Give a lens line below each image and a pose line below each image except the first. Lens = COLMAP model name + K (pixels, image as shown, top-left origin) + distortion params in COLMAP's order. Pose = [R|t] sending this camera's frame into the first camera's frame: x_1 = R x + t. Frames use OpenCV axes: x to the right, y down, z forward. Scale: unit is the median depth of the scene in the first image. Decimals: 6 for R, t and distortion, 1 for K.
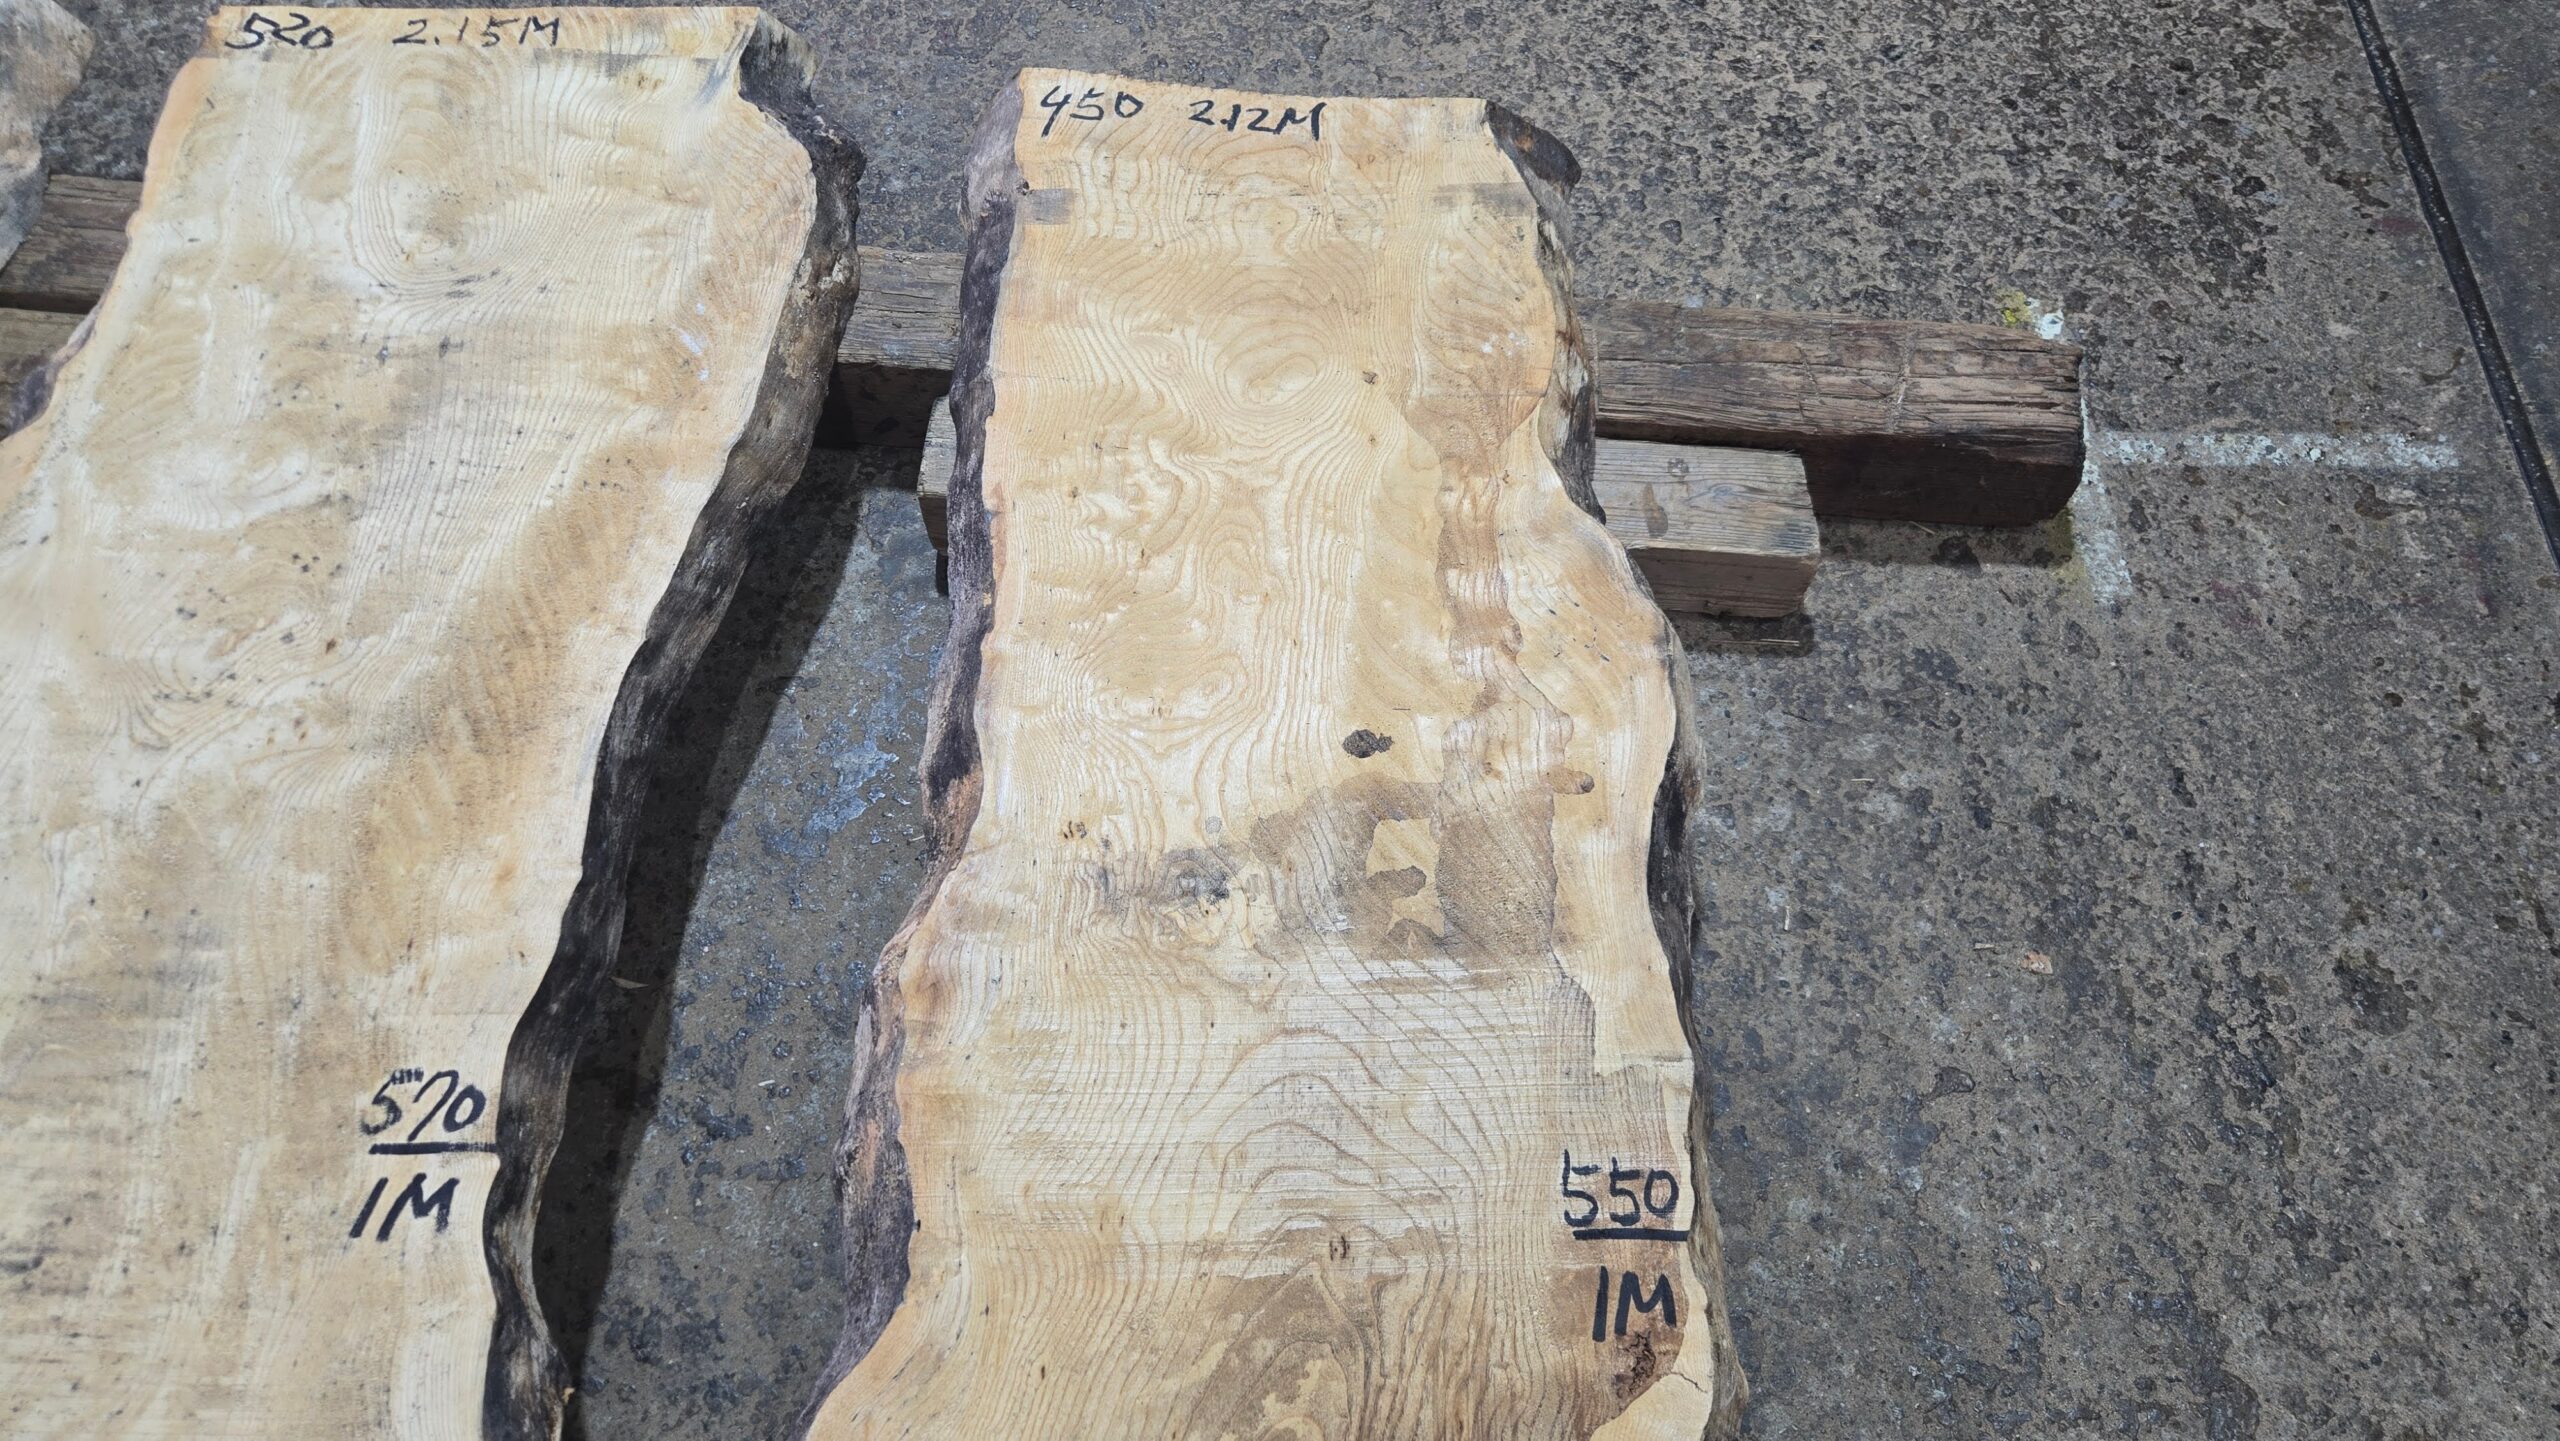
lens RADIAL K [[1702.6, 0, 1258.1], [0, 1702.6, 688.3], [0, 0, 1]] dist [0.078764, -0.063703]
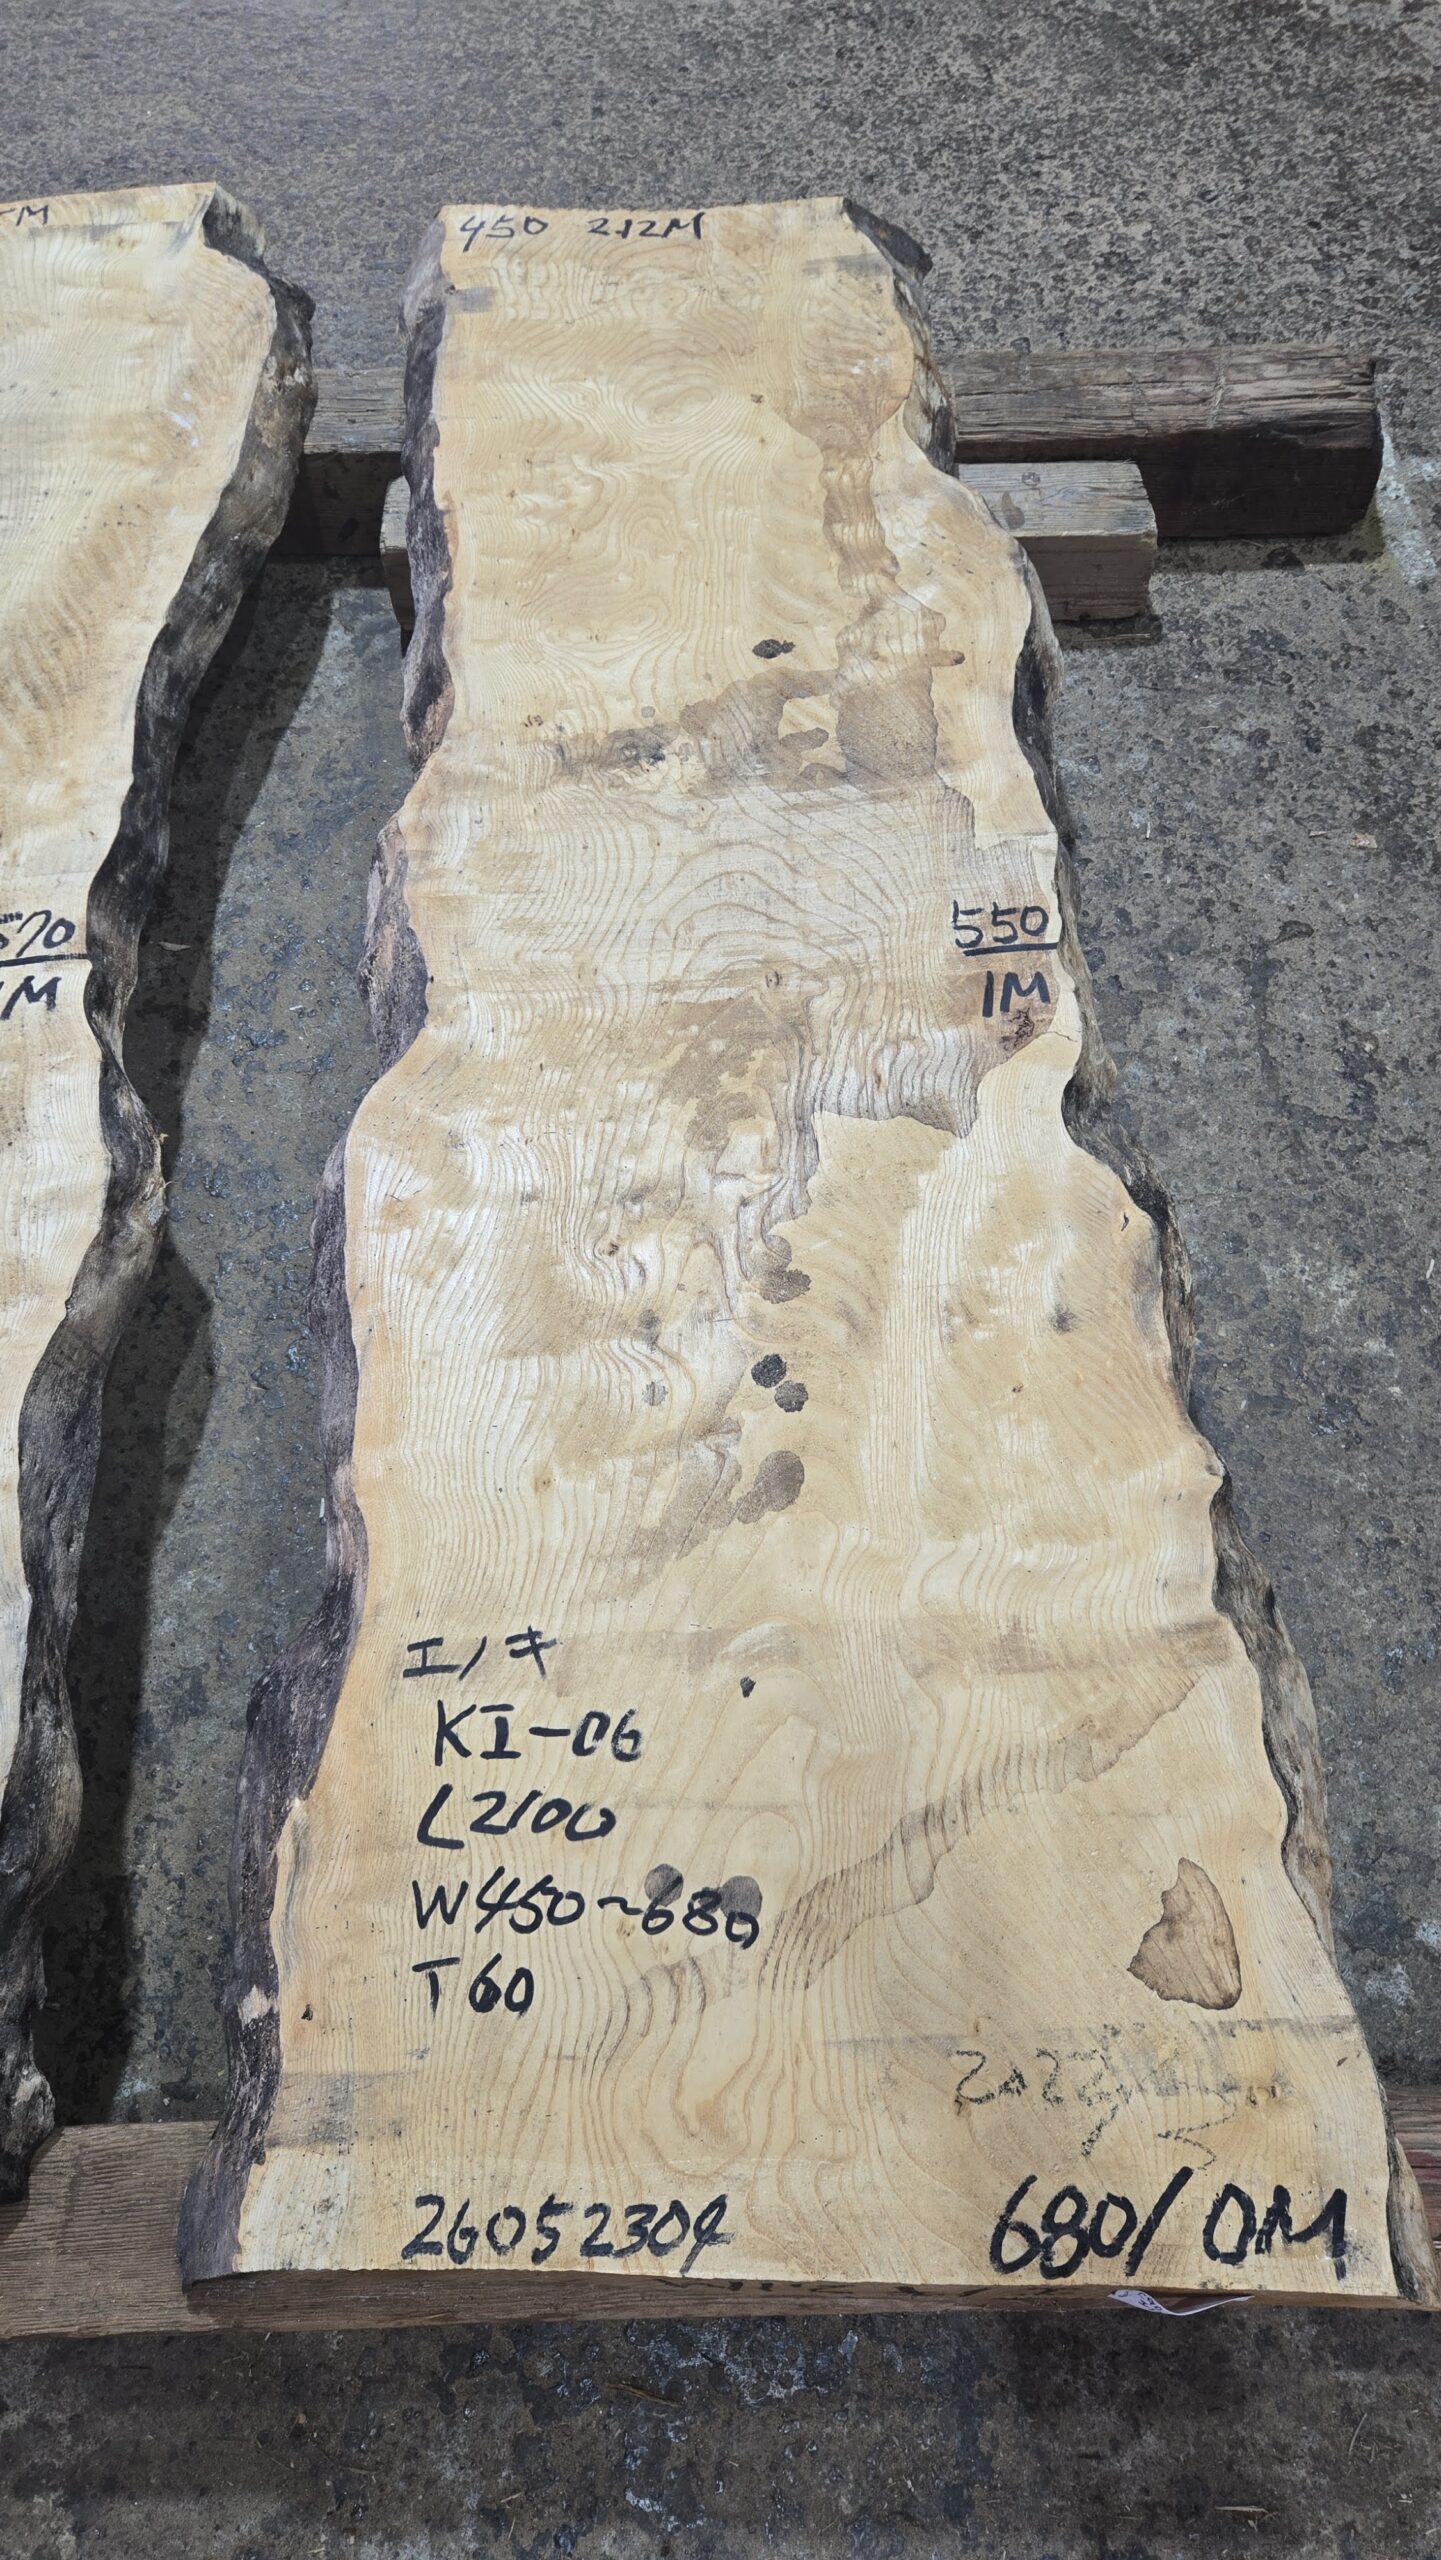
lens RADIAL K [[1702.6, 0, 686.8], [0, 1702.6, 1260.1], [0, 0, 1]] dist [0.078764, -0.063703]
pose [[0.996847, -0.076822, -0.019861, -0.004900], [0.076367, 0.996821, -0.022724, 0.470860], [0.021544, 0.021135, 0.999544, -0.187120]]
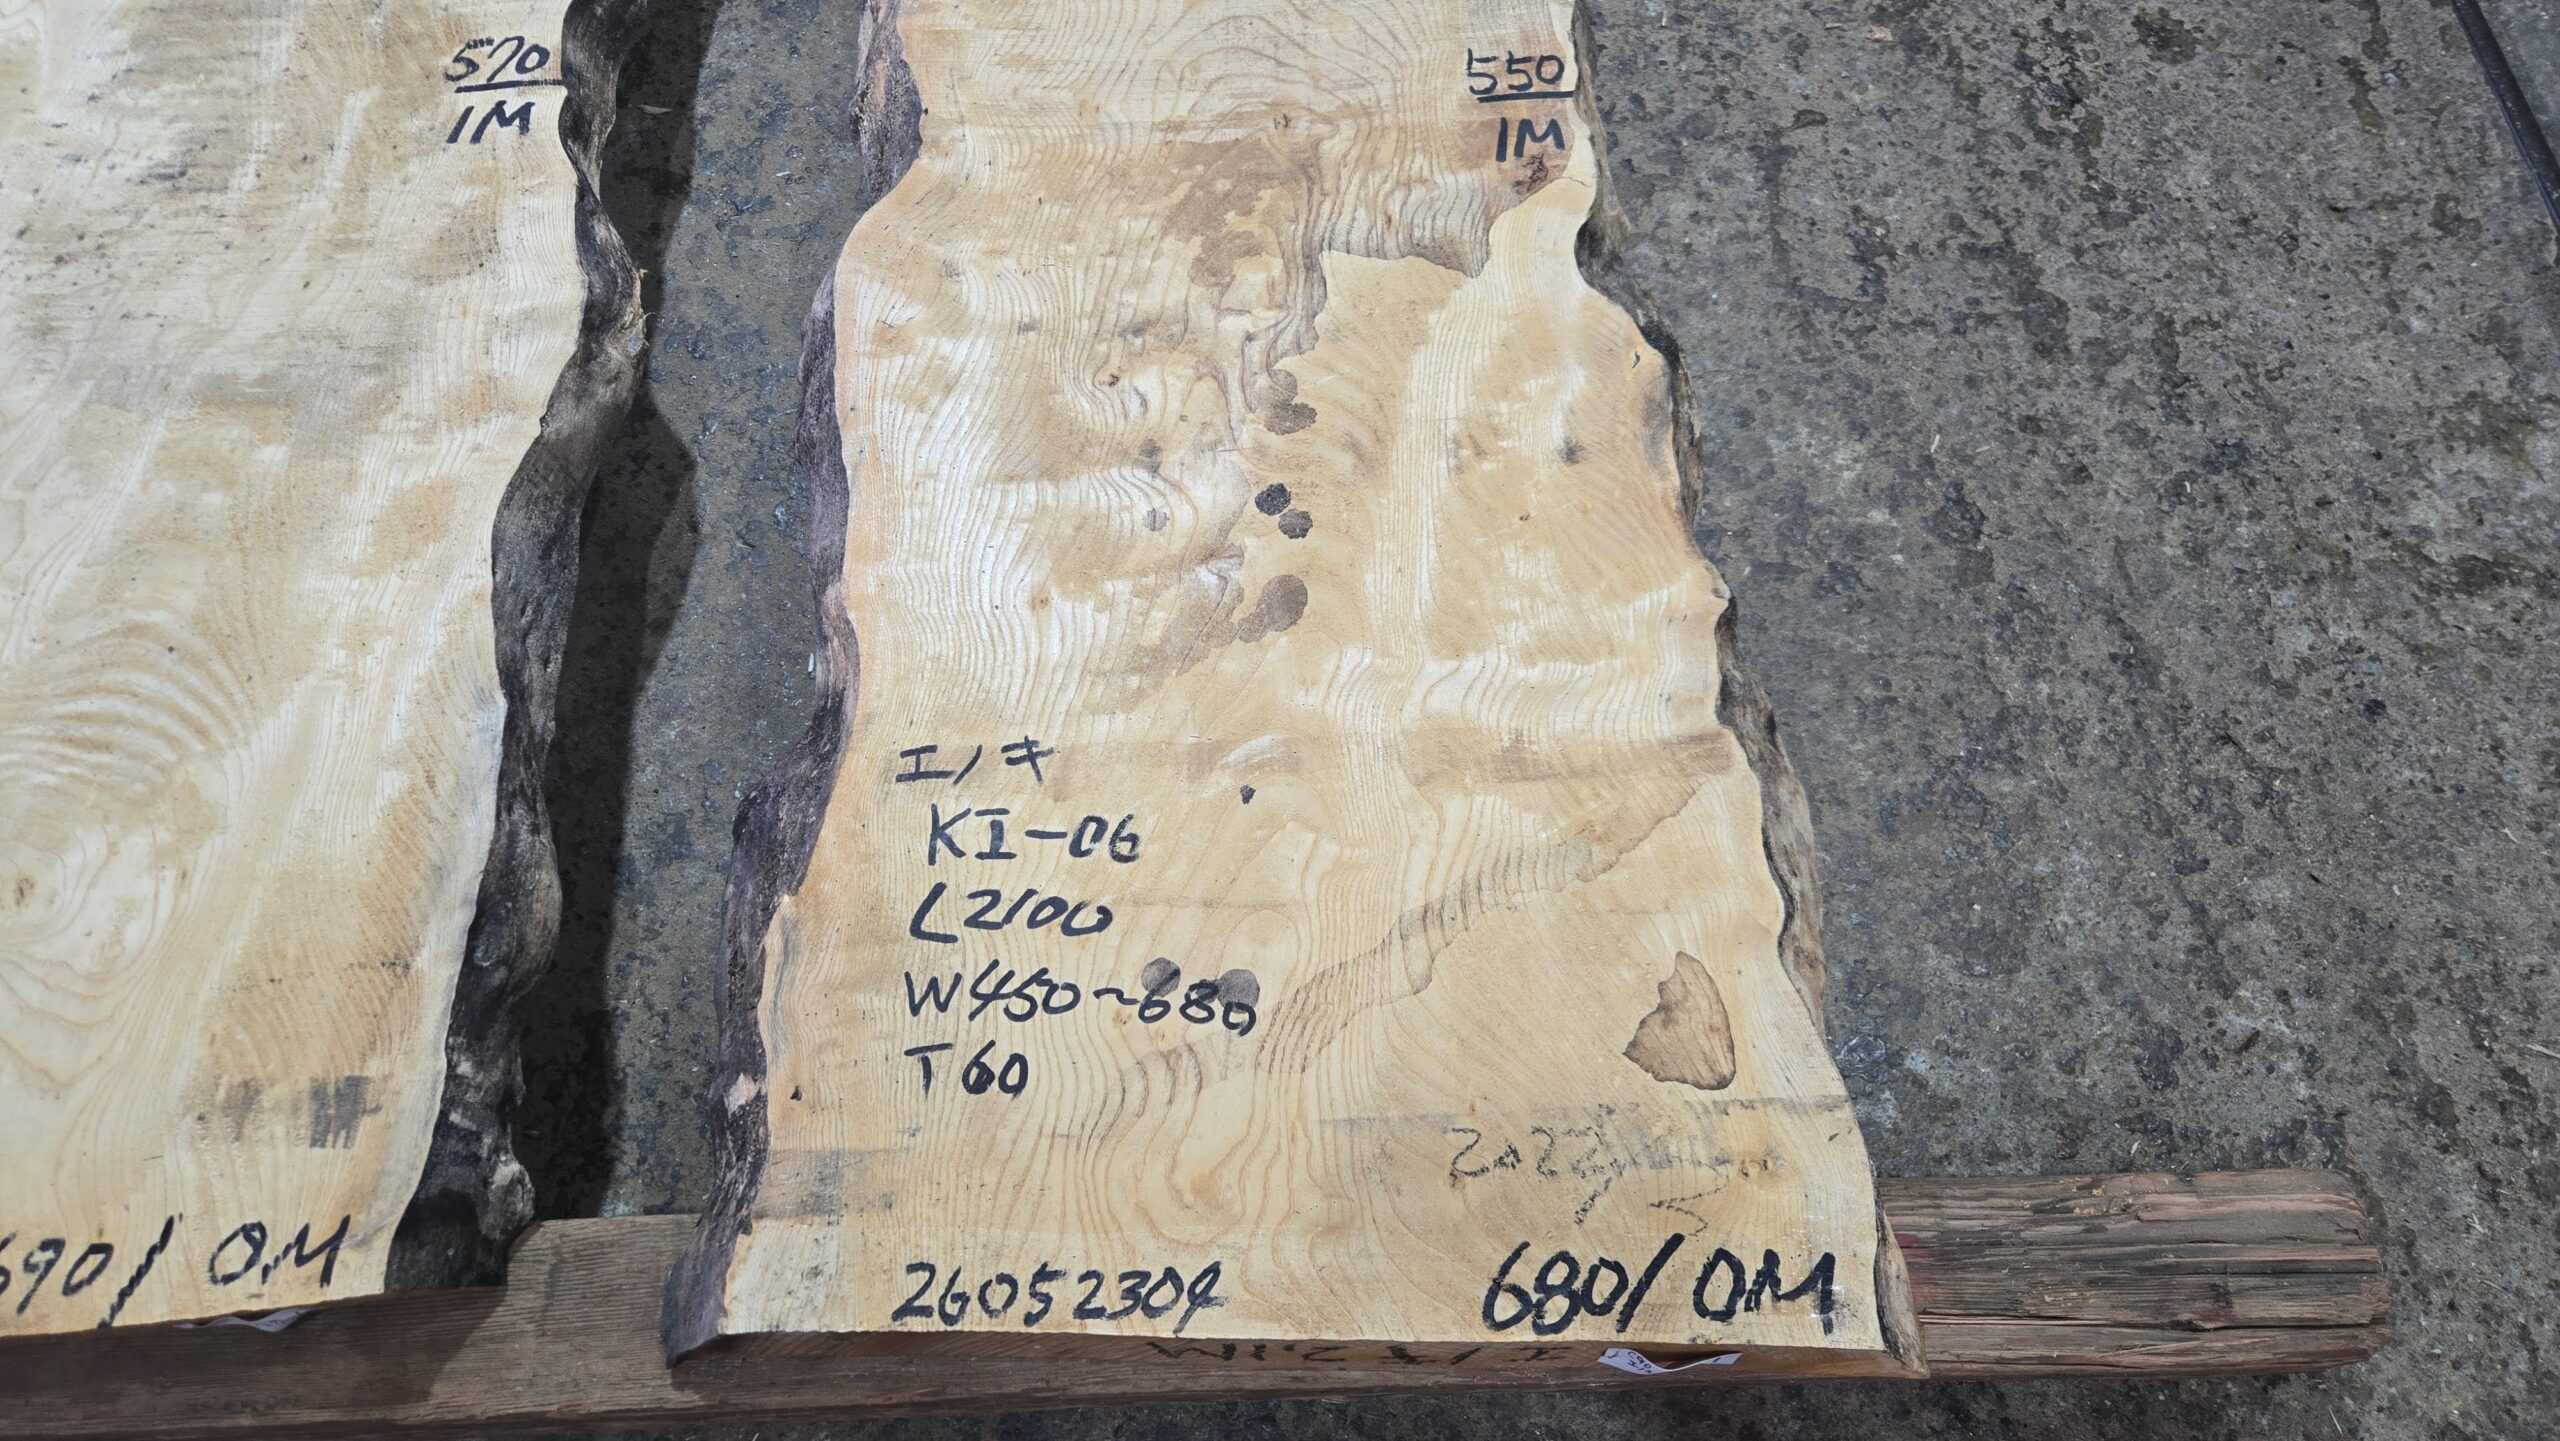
lens RADIAL K [[1702.6, 0, 1243.8], [0, 1702.6, 689.1], [0, 0, 1]] dist [0.078764, -0.063703]
pose [[0.997848, -0.063732, 0.015413, -0.019126], [0.063506, 0.997872, 0.014752, 0.598835], [-0.016320, -0.013741, 0.999772, -0.166512]]
